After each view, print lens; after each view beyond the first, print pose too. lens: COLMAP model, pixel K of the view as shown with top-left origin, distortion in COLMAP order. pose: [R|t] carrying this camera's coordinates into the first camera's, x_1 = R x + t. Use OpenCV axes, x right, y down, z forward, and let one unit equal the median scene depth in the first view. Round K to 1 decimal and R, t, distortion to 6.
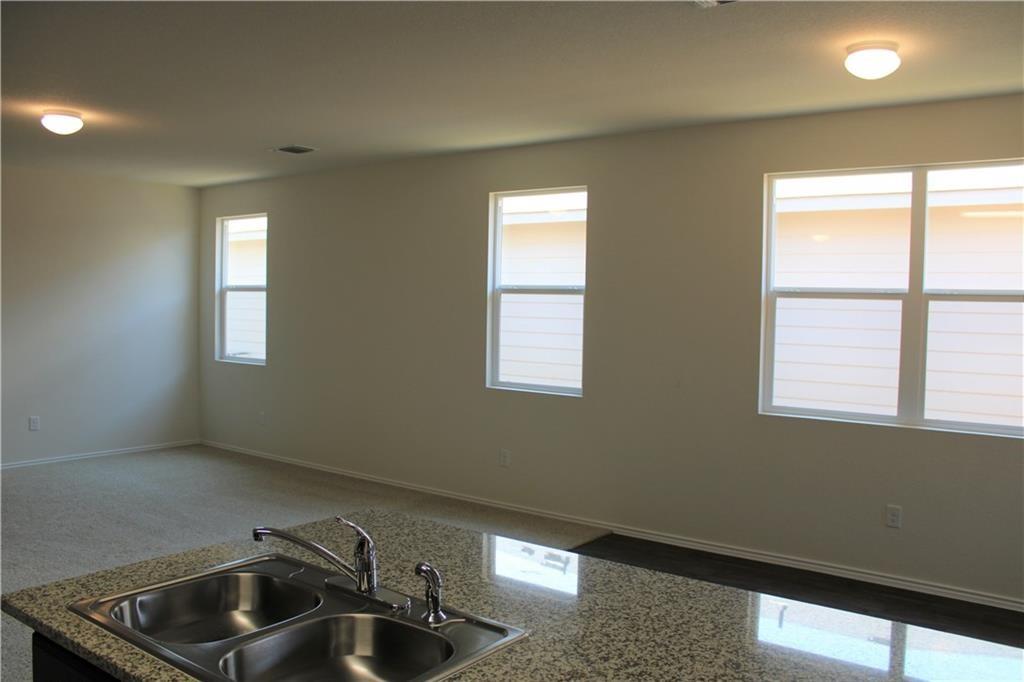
lens RADIAL K [[845.9, 0, 514.4], [0, 845.9, 350.6], [0, 0, 1]] dist [-0.158108, 0.129103]
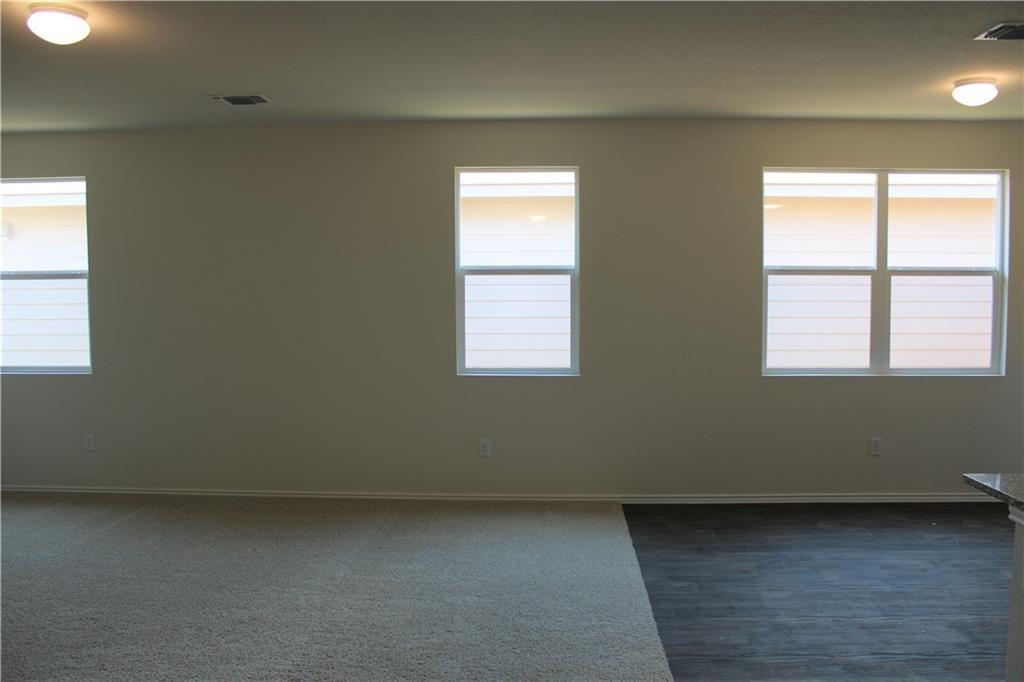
lens RADIAL K [[748.4, 0, 512.0], [0, 748.4, 341.0], [0, 0, 1]] dist [-0.093745, -0.001565]
pose [[0.819975, -0.064850, 0.568713, -0.579842], [0.051276, 0.997889, 0.039859, -0.031848], [-0.570098, -0.003522, 0.821569, 0.365466]]
